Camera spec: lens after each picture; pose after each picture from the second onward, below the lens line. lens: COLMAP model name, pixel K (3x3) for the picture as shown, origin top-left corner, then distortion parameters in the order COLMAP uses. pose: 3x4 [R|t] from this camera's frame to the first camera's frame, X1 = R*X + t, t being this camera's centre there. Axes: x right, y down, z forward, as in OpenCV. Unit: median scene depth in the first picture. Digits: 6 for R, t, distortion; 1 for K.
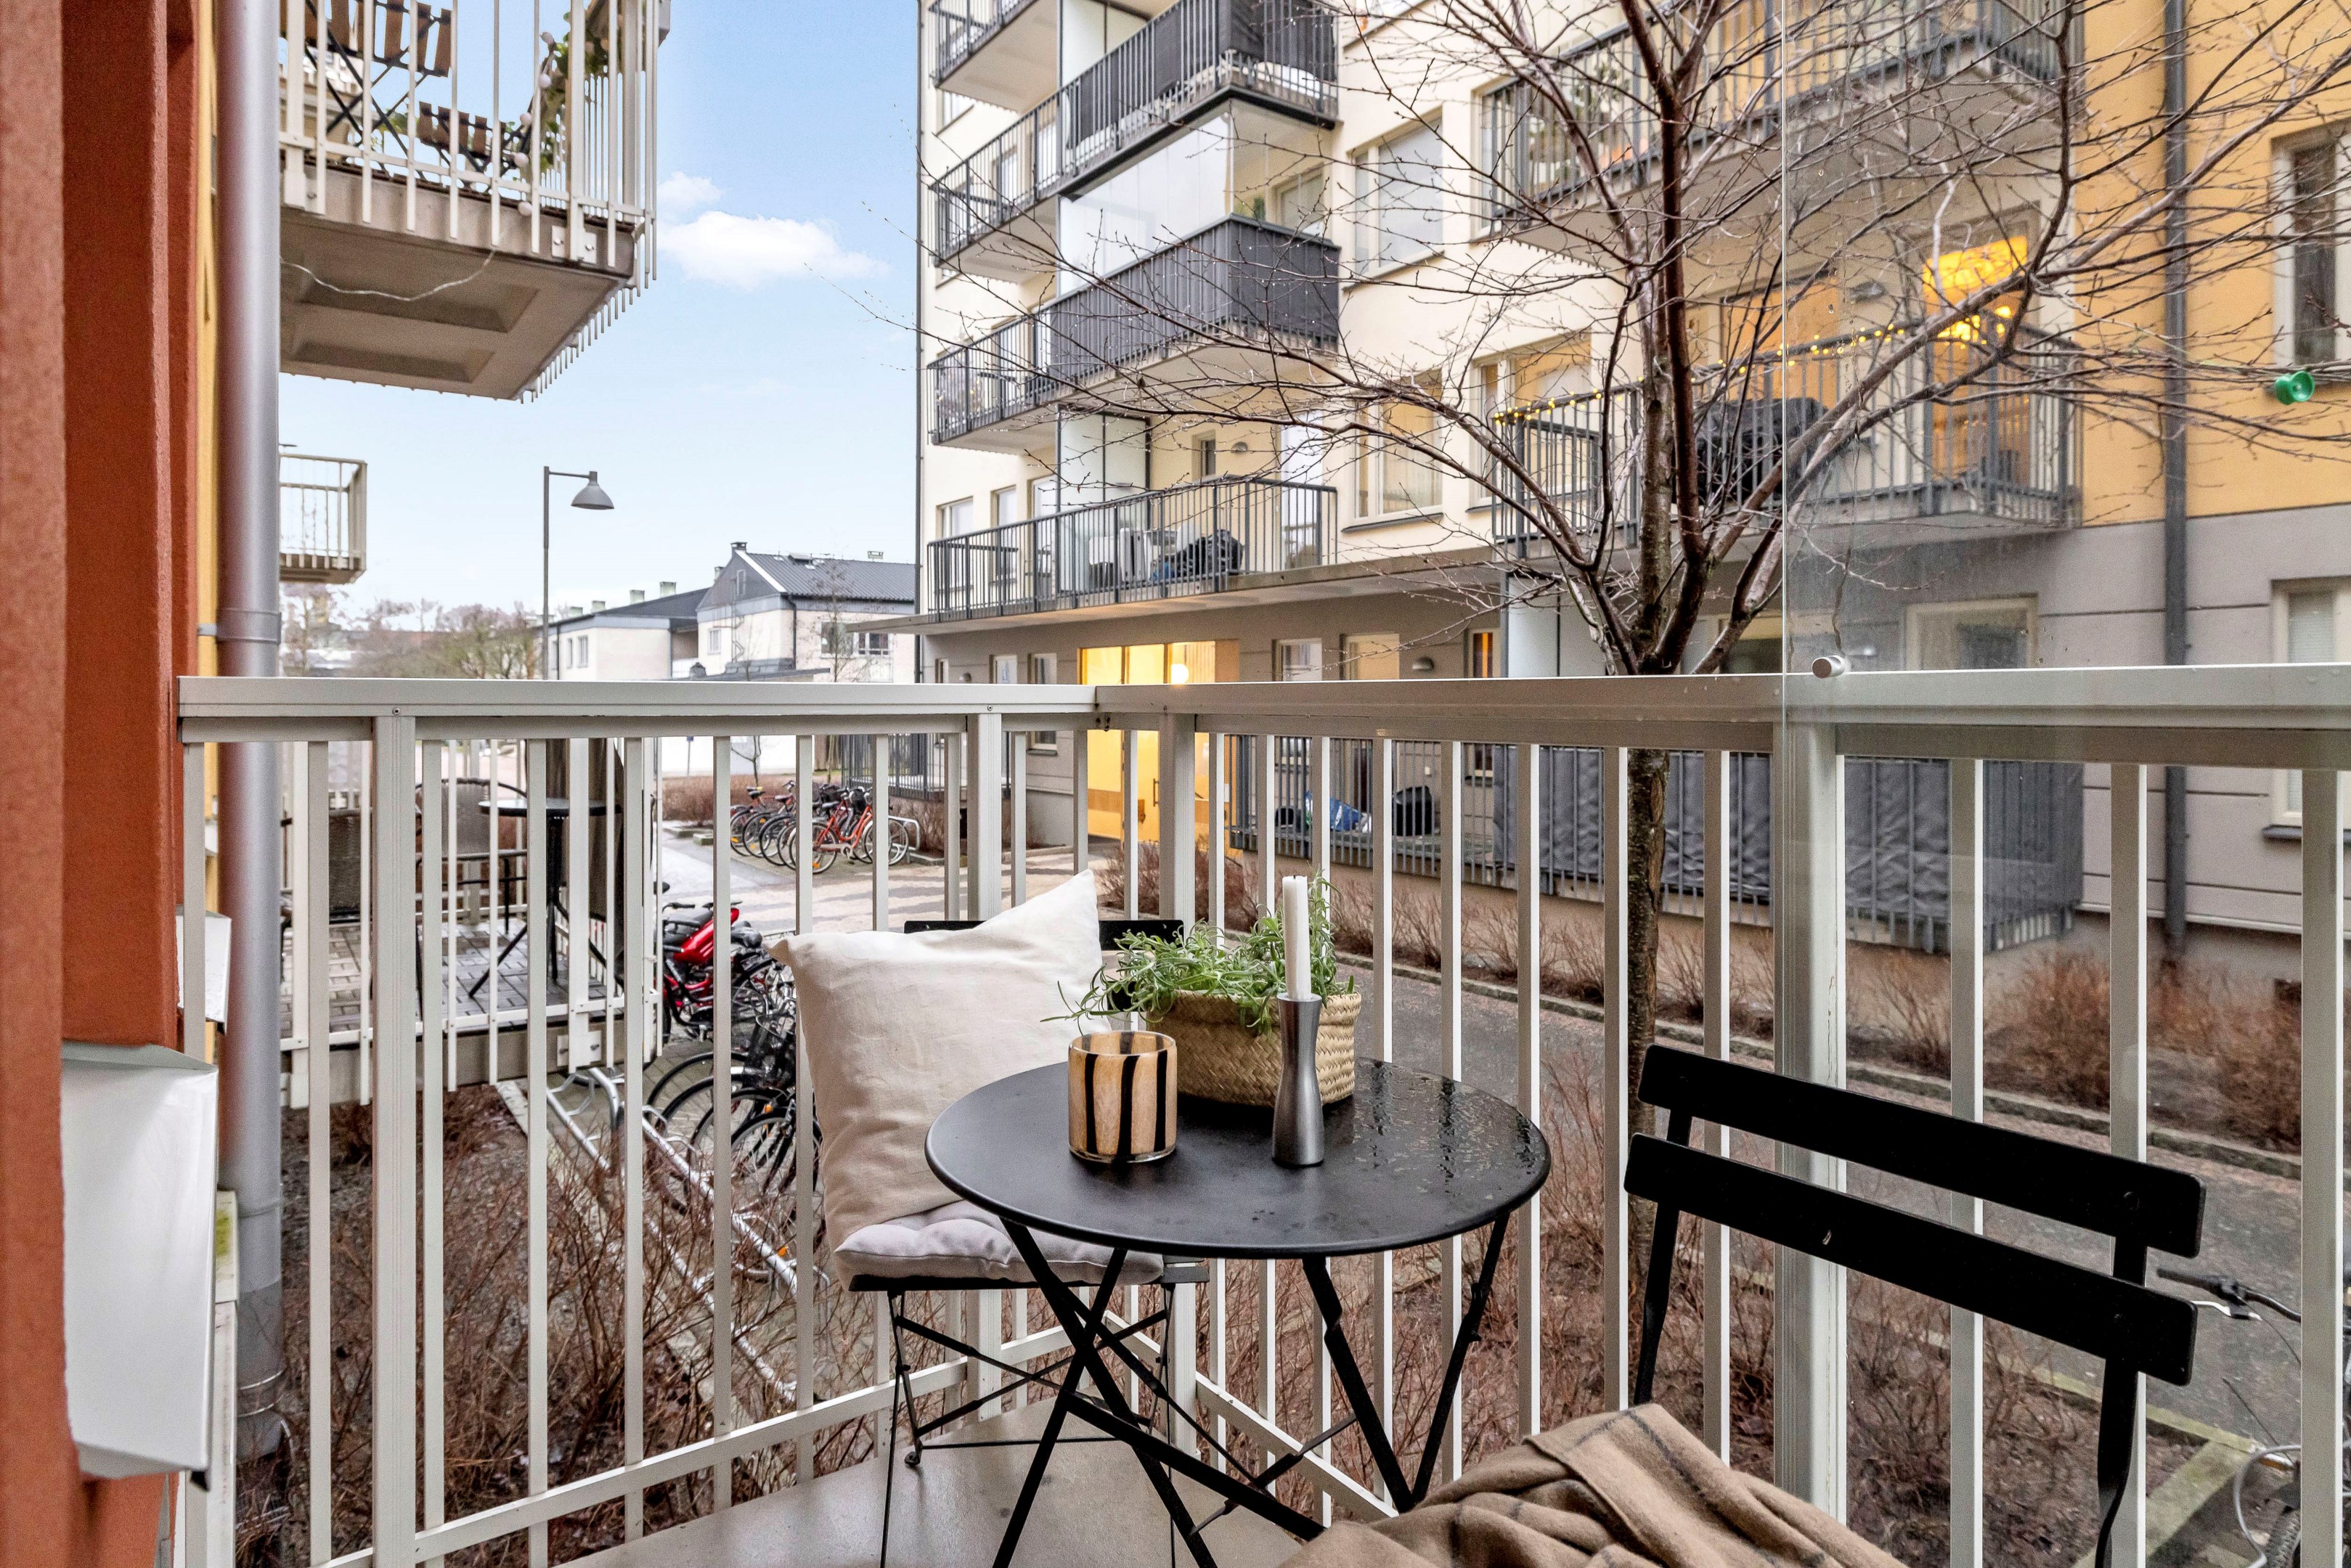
lens RADIAL K [[1315.0, 0, 1177.5], [0, 1315.0, 706.4], [0, 0, 1]] dist [-0.005374, -0.000315]
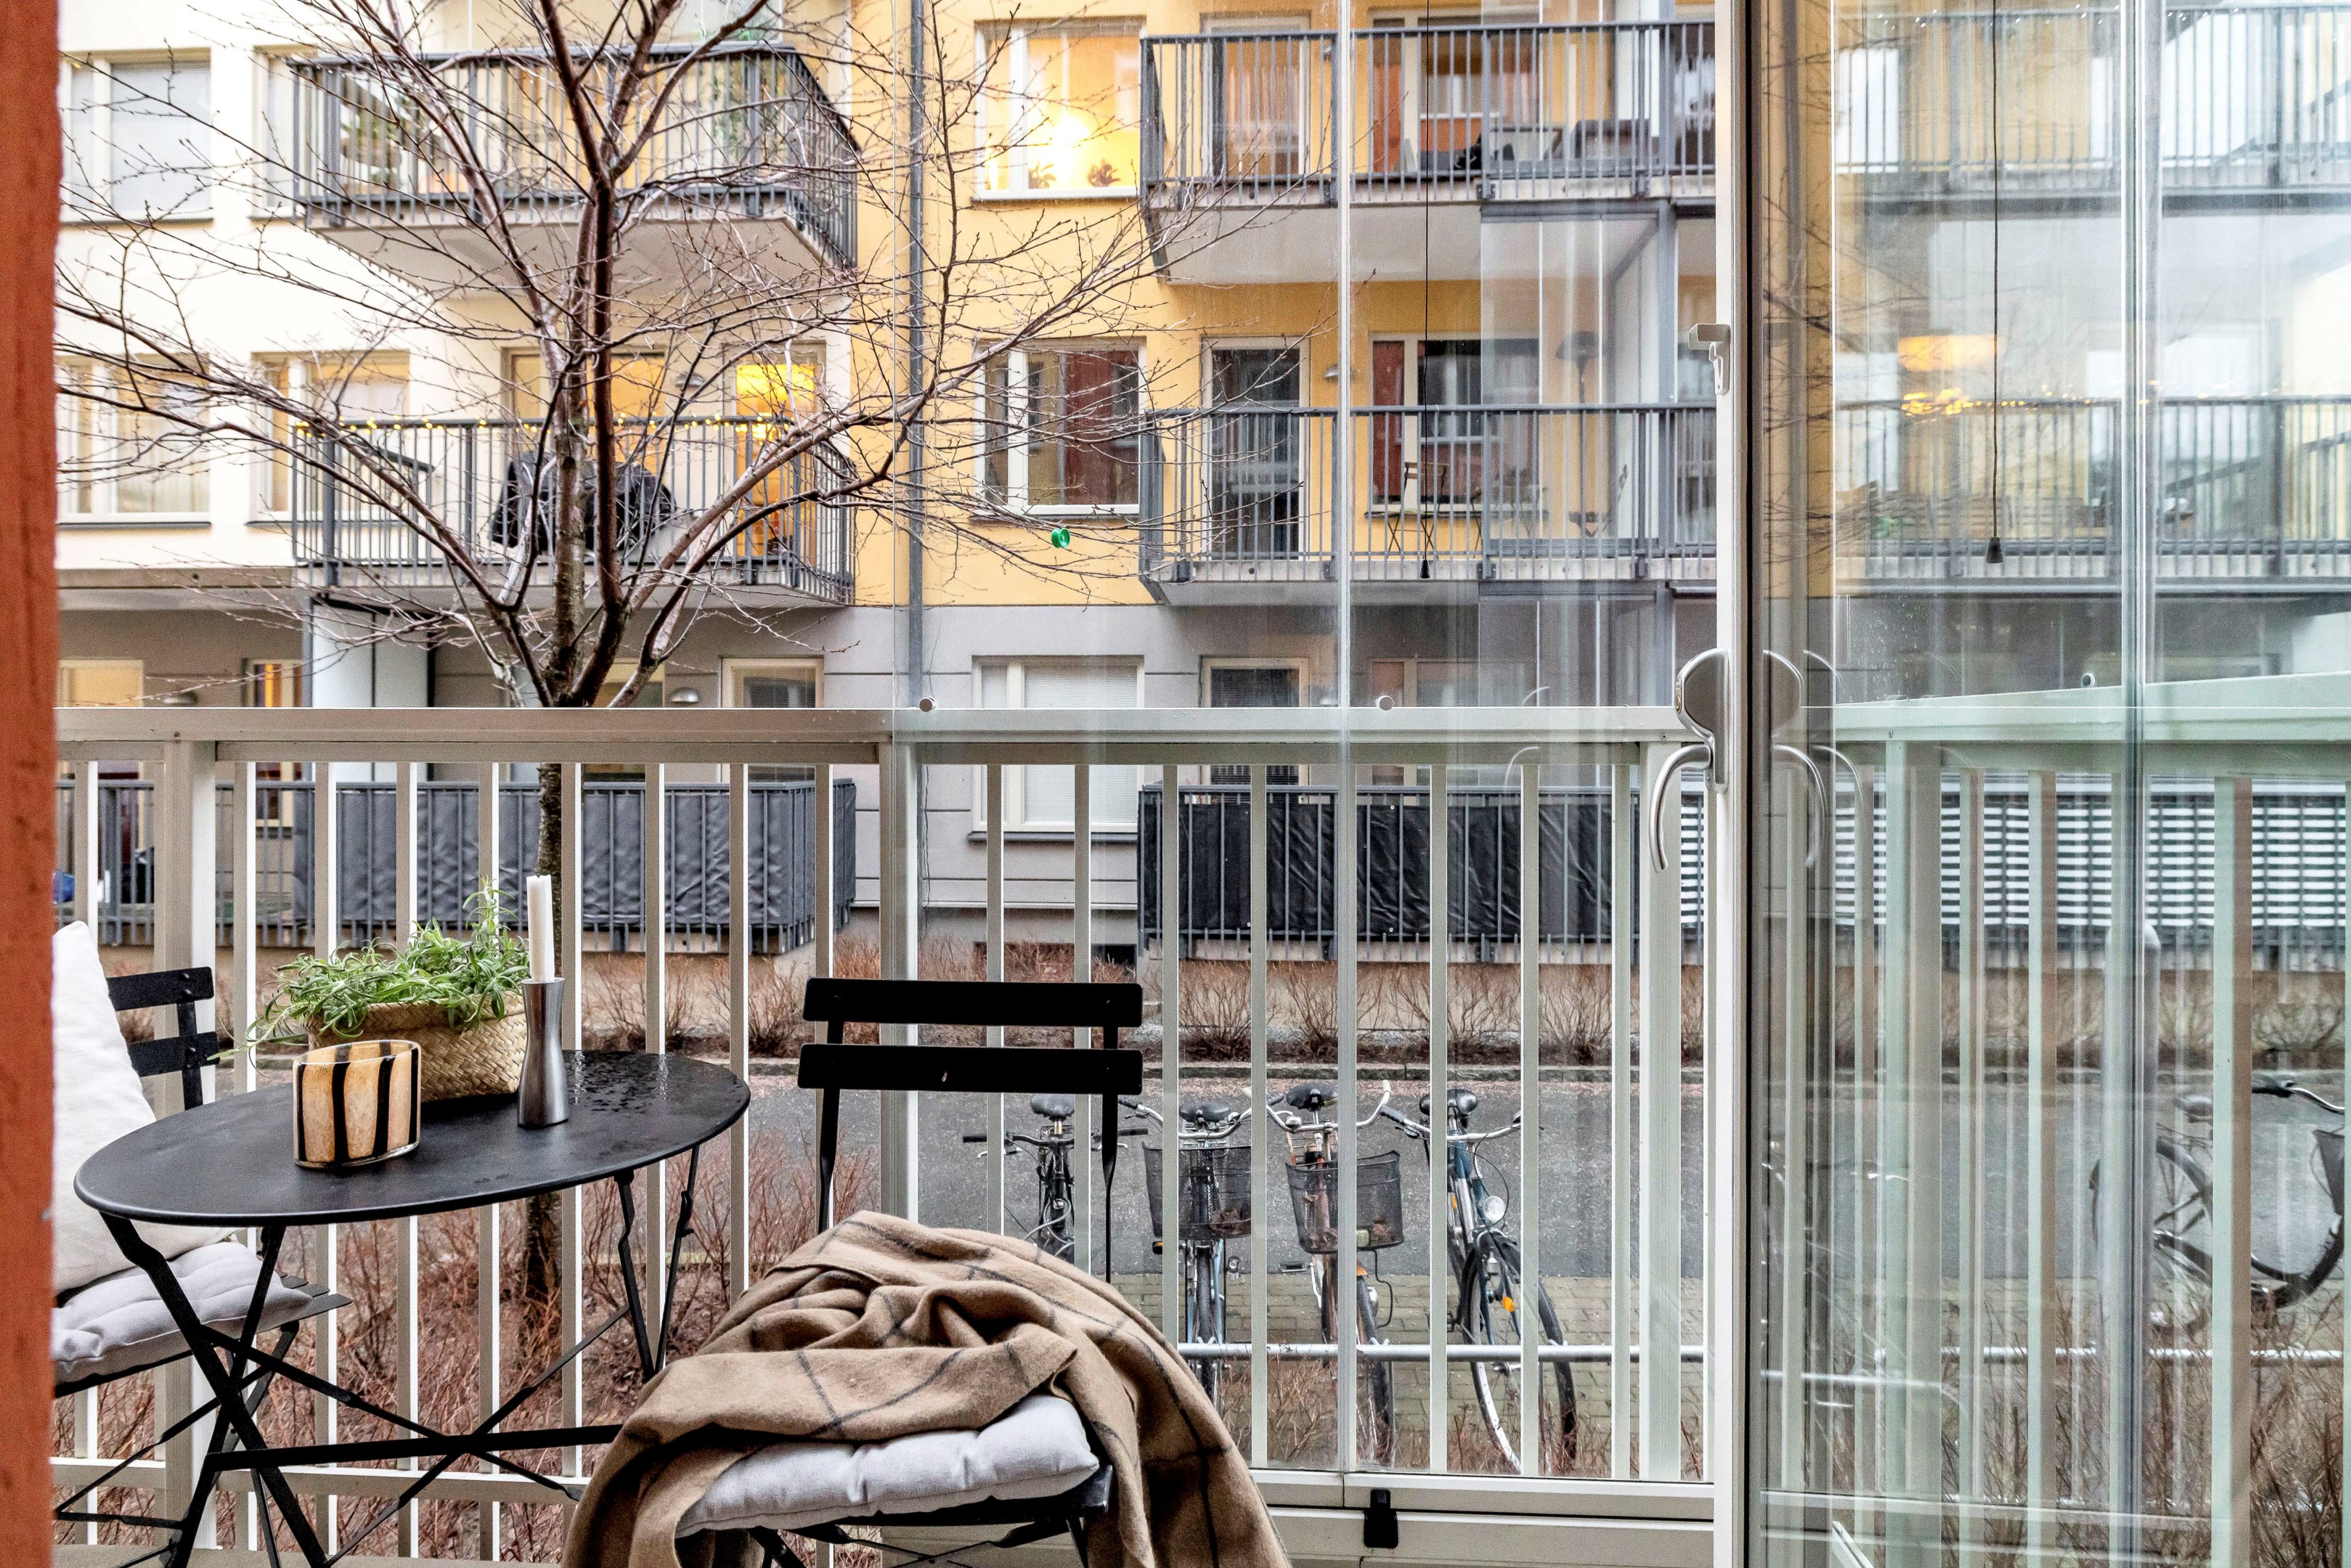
lens RADIAL K [[1281.0, 0, 1177.7], [0, 1281.0, 748.8], [0, 0, 1]] dist [-0.002791, -0.000947]
pose [[0.628975, -0.000544, 0.777426, -0.084980], [0.001849, 0.999998, -0.000797, 0.004284], [-0.777424, 0.001939, 0.628974, -0.026166]]
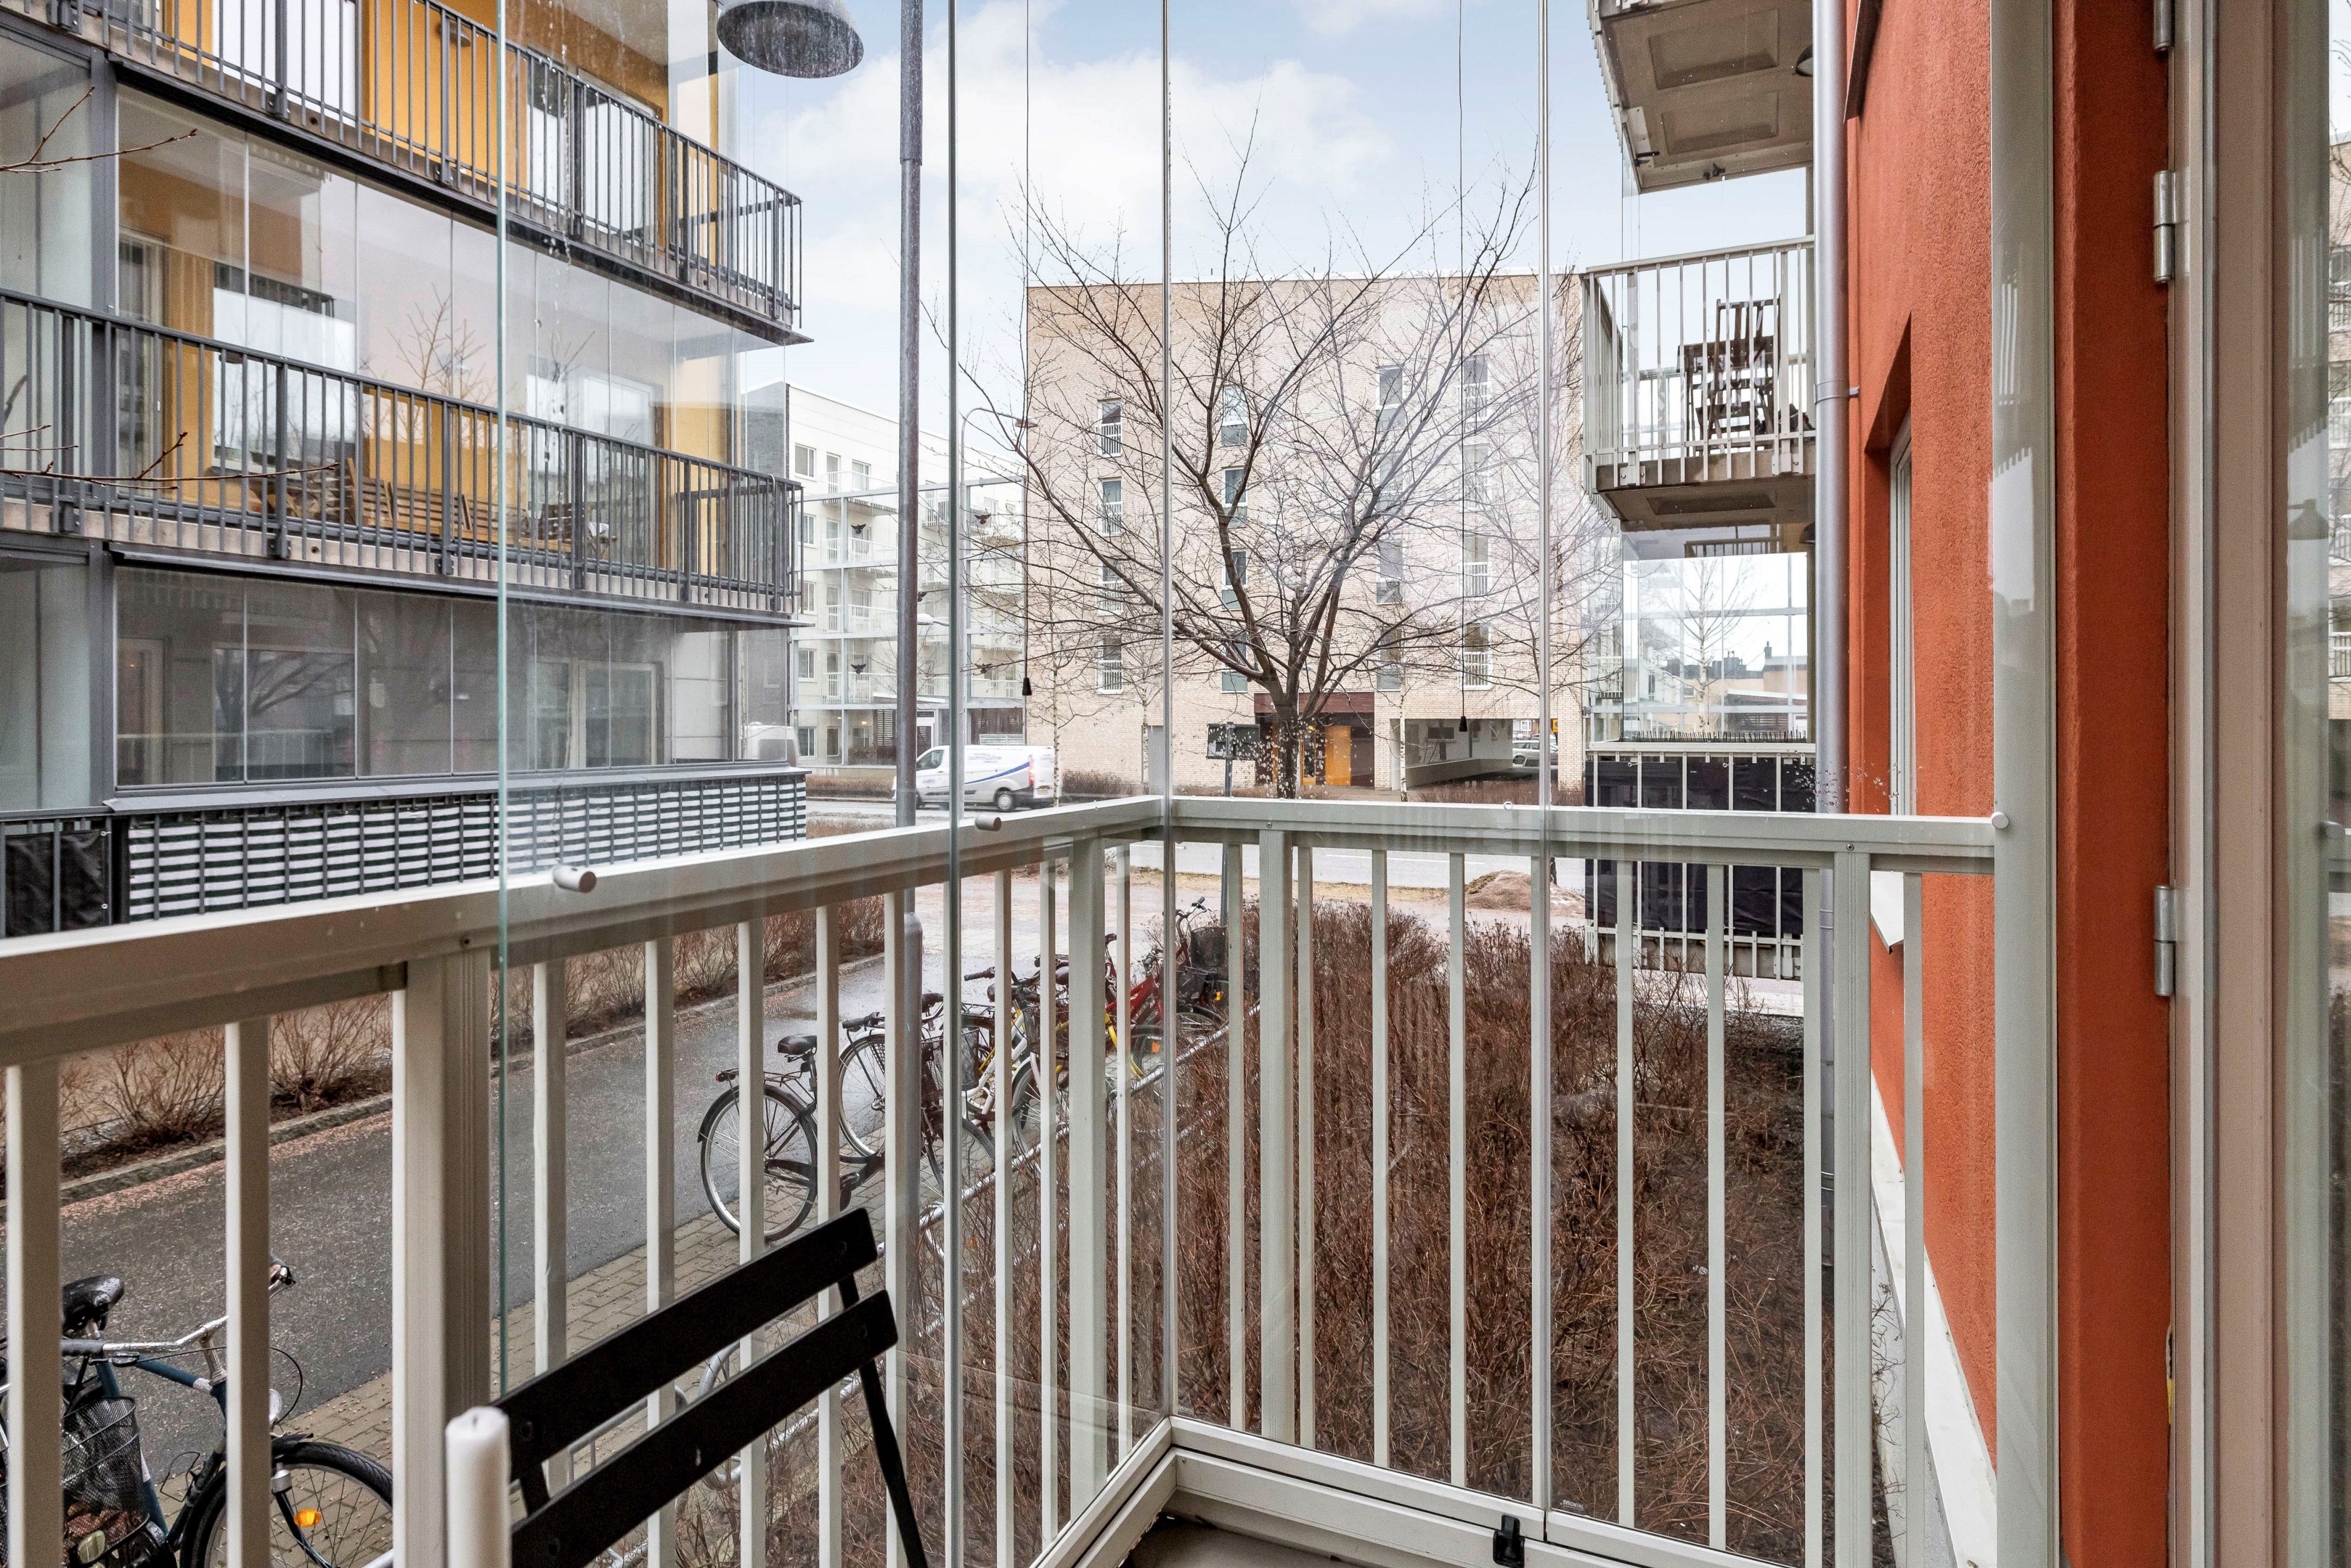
lens RADIAL K [[1339.5, 0, 1173.7], [0, 1339.5, 722.3], [0, 0, 1]] dist [-0.001269, -0.000883]
pose [[-0.486472, -0.001348, 0.873695, -0.099890], [0.002165, 0.999994, 0.002748, -0.026899], [-0.873693, 0.003228, -0.486466, 0.202537]]
